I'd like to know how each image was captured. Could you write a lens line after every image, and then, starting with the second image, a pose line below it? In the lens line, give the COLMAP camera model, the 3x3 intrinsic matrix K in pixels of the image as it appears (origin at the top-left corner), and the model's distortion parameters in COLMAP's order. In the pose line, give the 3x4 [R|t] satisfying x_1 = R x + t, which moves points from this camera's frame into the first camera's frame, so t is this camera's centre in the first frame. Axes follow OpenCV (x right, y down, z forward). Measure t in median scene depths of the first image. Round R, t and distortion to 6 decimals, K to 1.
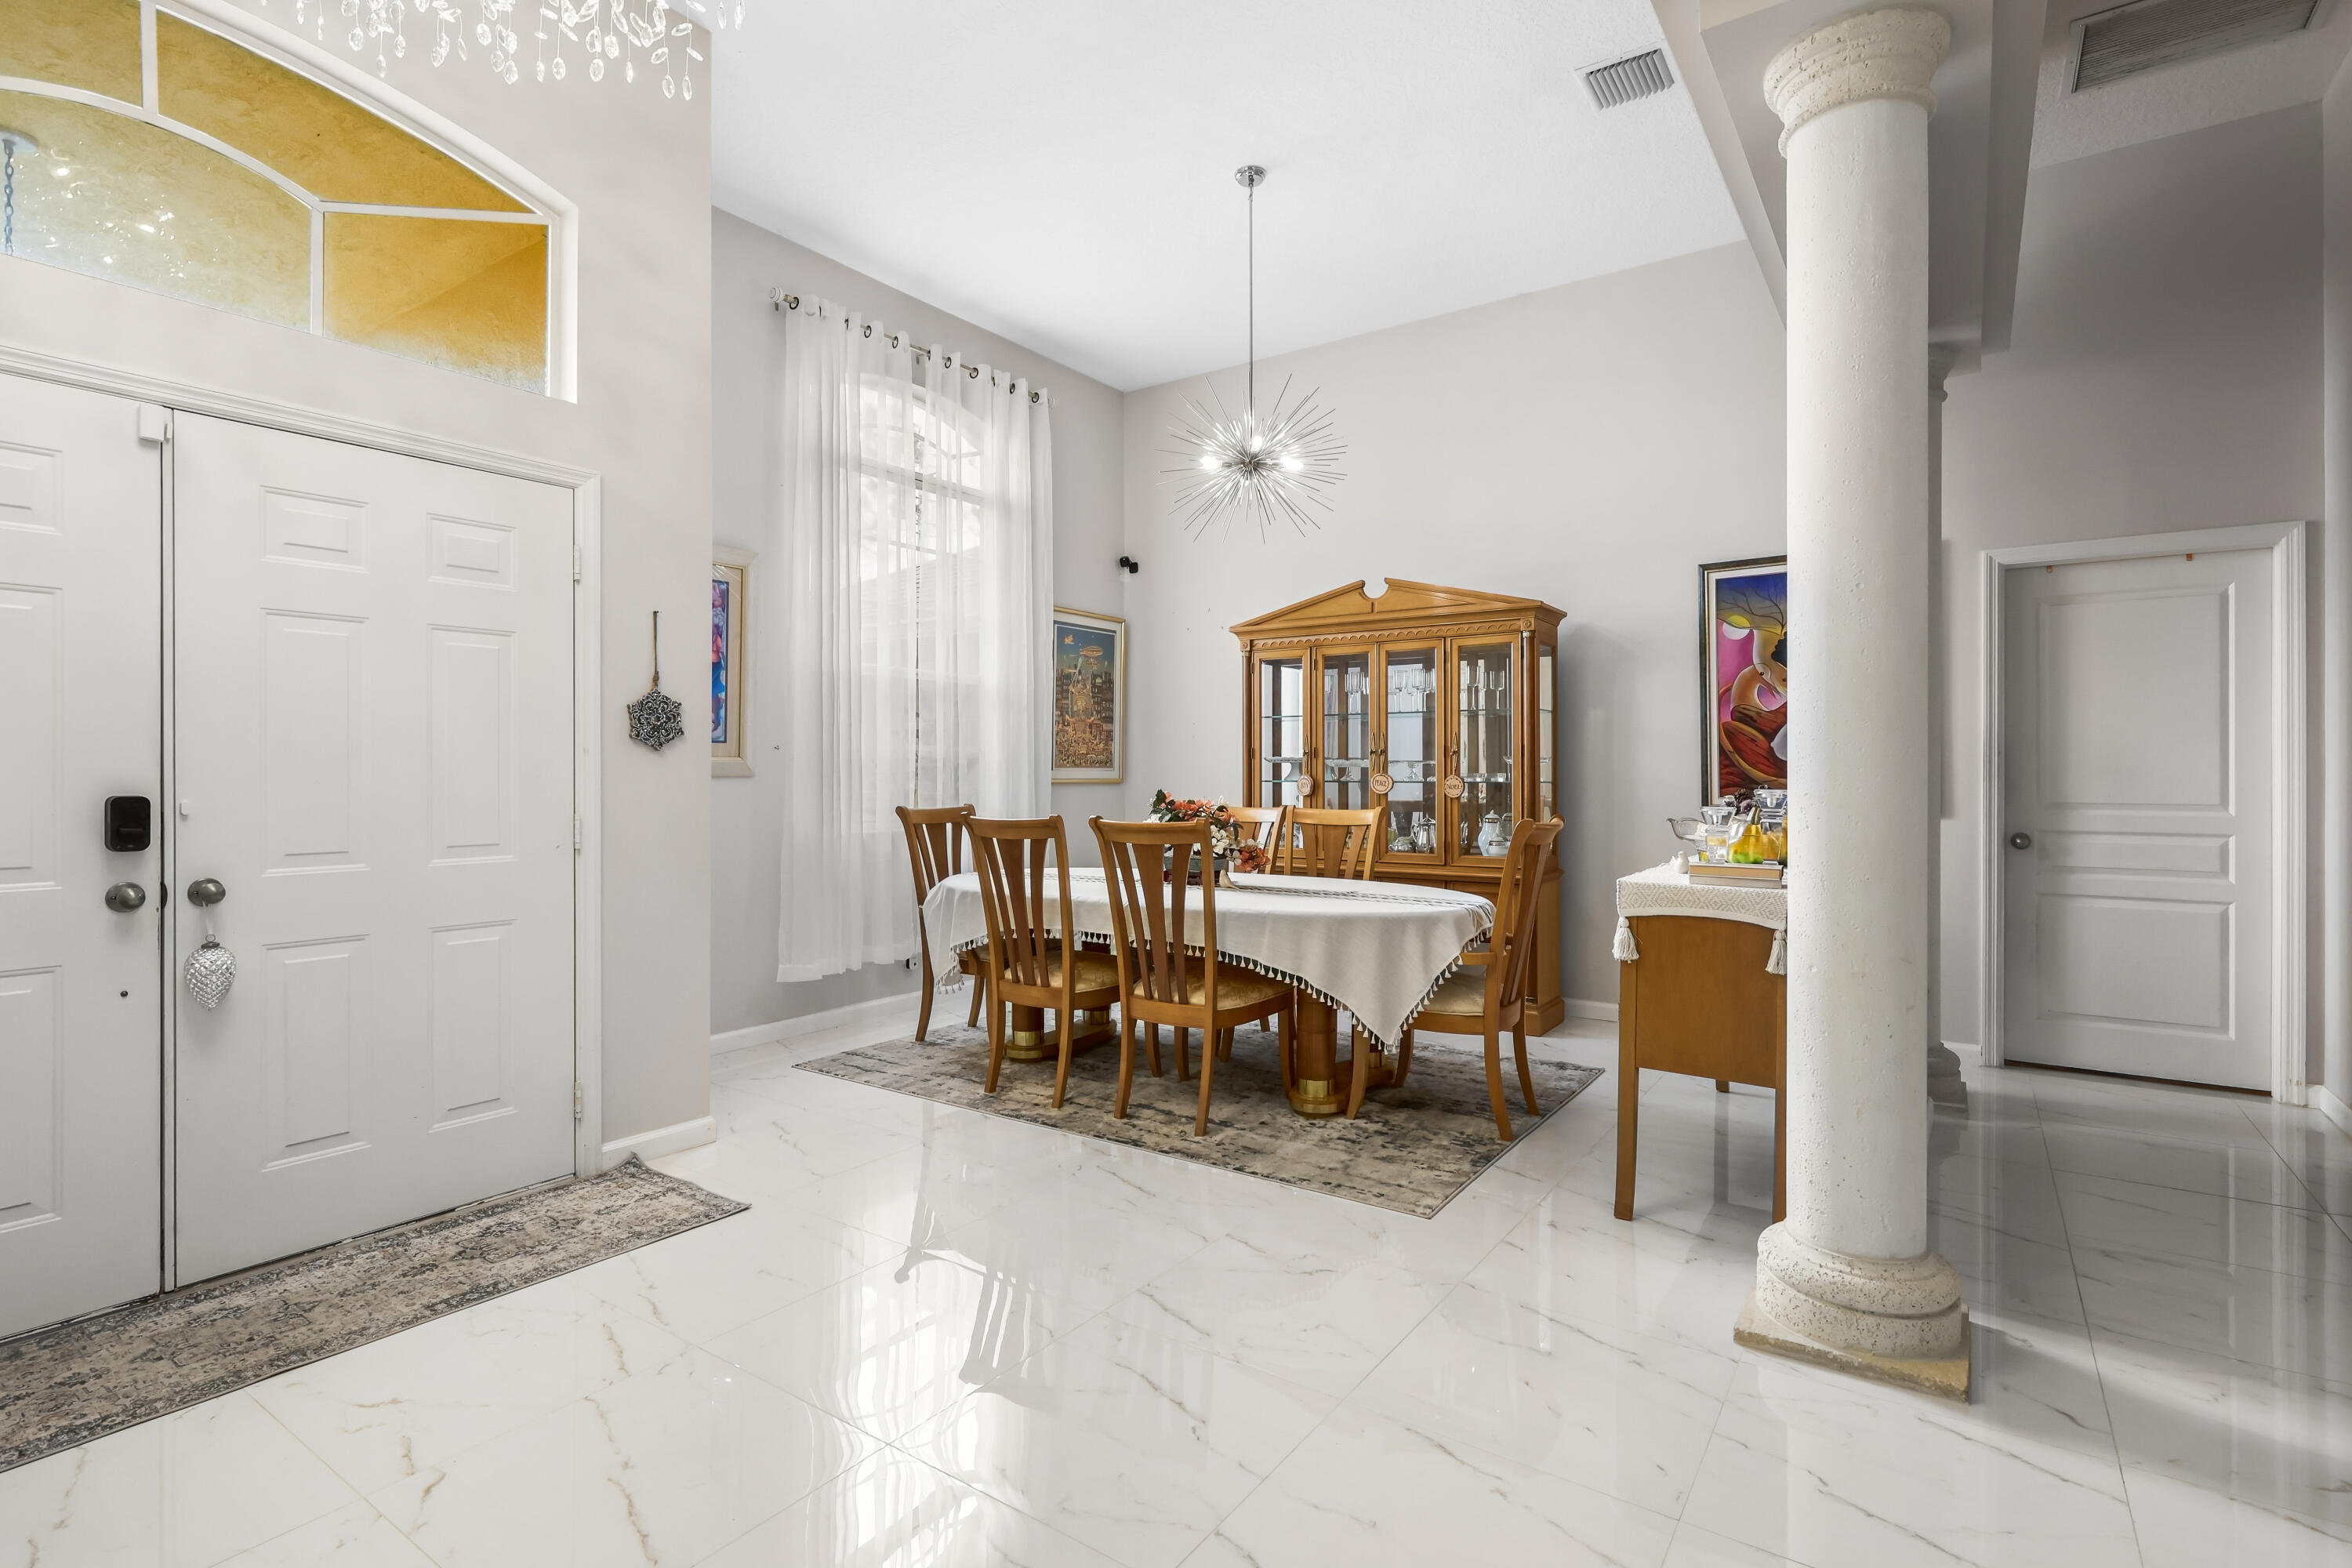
lens RADIAL K [[1093.3, 0, 1177.8], [0, 1093.3, 777.6], [0, 0, 1]] dist [0.000493, -0.000035]
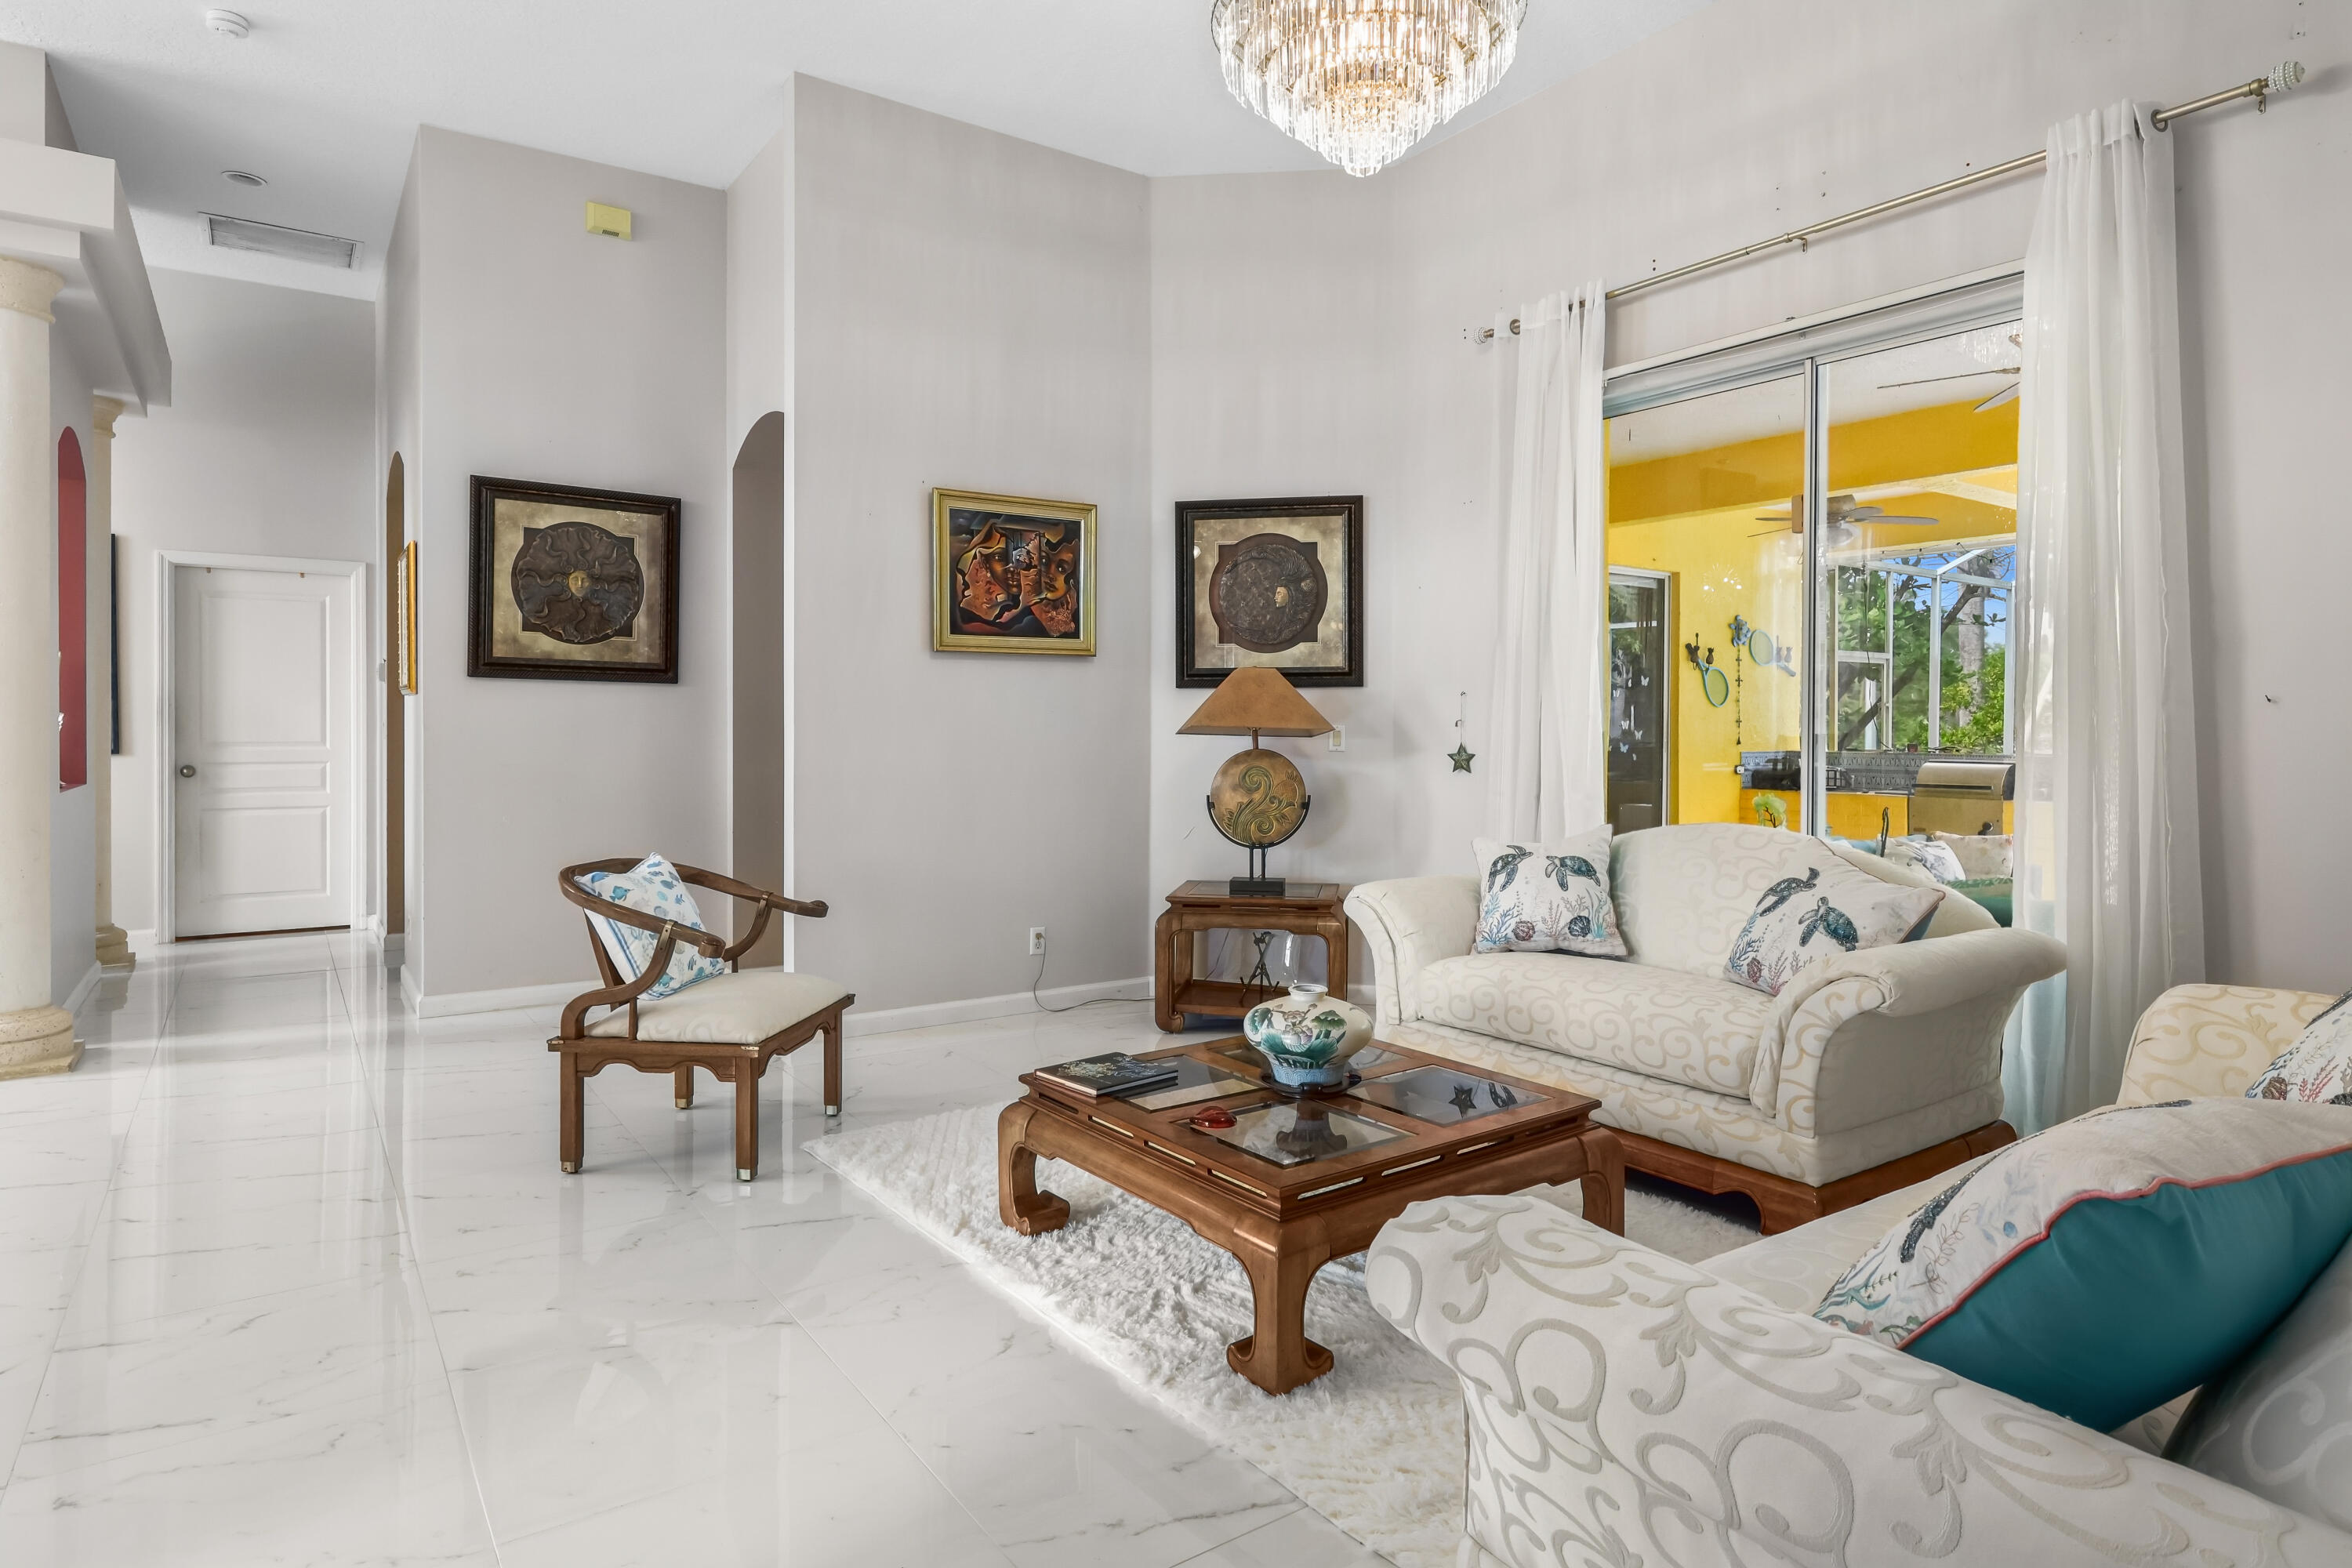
lens RADIAL K [[1284.7, 0, 1176.1], [0, 1284.7, 731.8], [0, 0, 1]] dist [0.000523, 0.000089]
pose [[0.331525, -0.004205, 0.943437, -0.286897], [-0.000171, 0.999990, 0.004517, 0.002361], [-0.943446, -0.001659, 0.331521, -0.611784]]
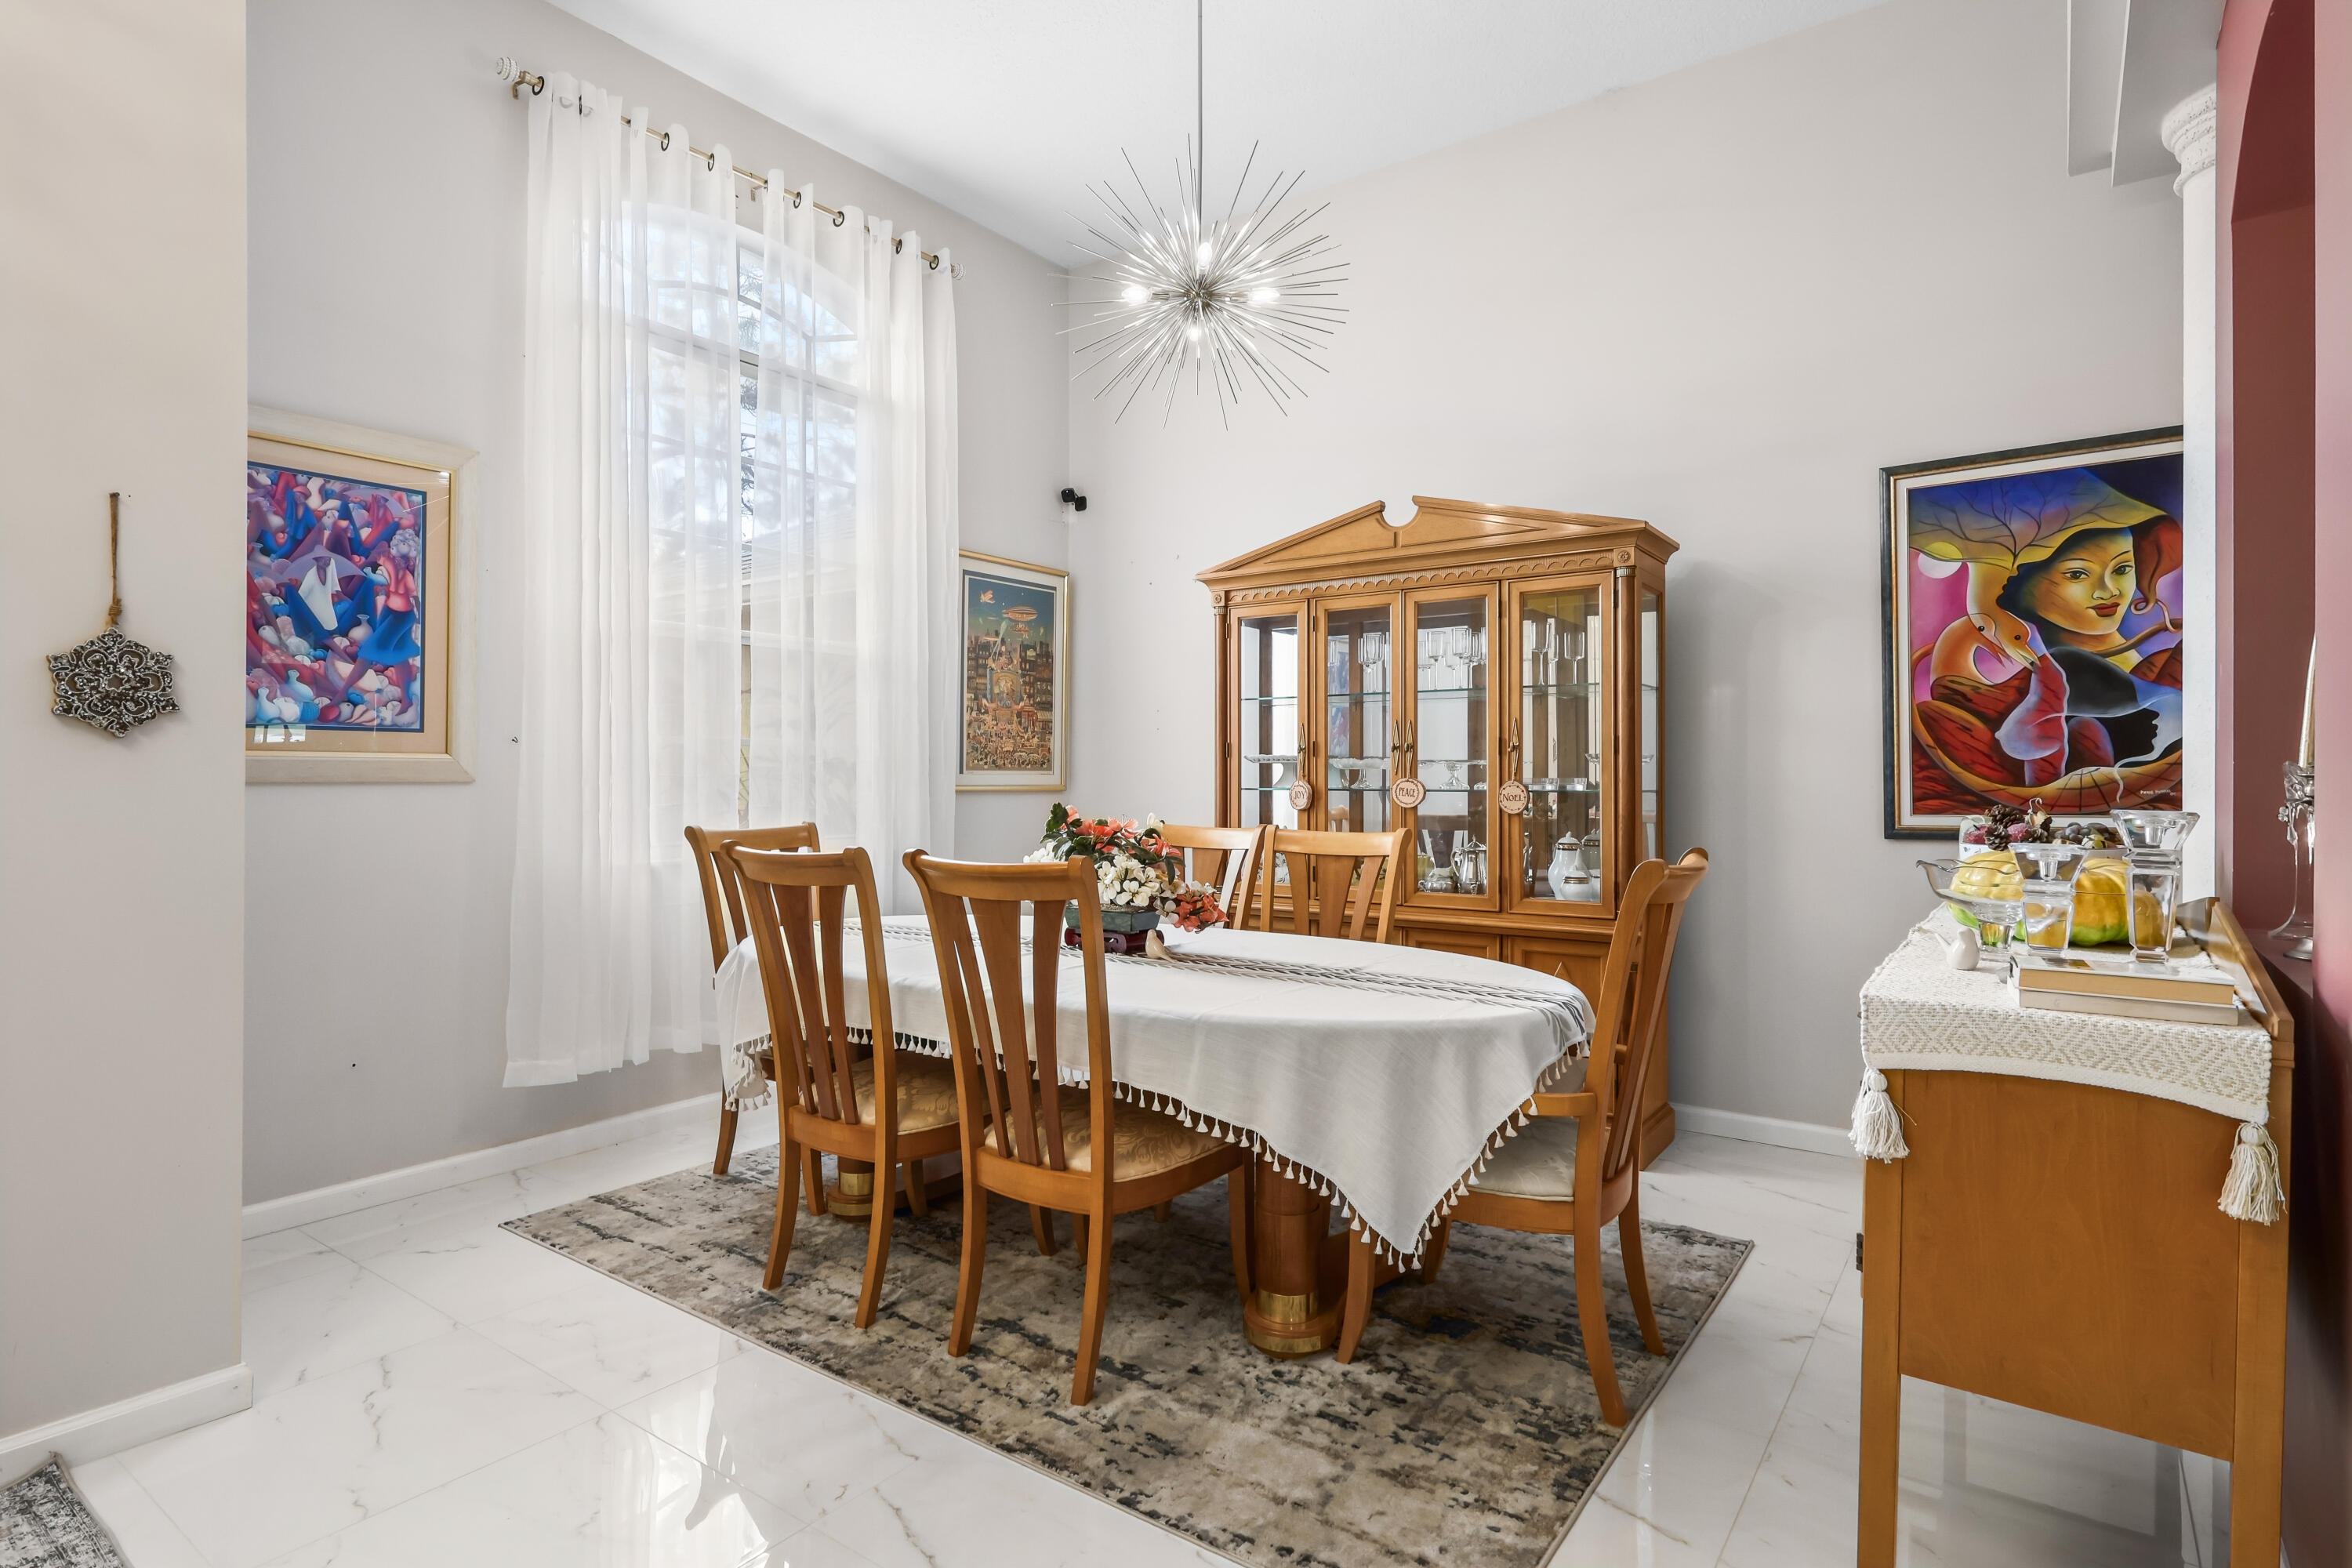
lens RADIAL K [[1176.5, 0, 1176.0], [0, 1176.5, 784.0], [0, 0, 1]] dist [-0.000460, 0.000791]
pose [[0.999726, 0.000747, -0.023403, 0.081777], [-0.000710, 0.999999, 0.001575, -0.001753], [0.023404, -0.001558, 0.999725, 0.361458]]
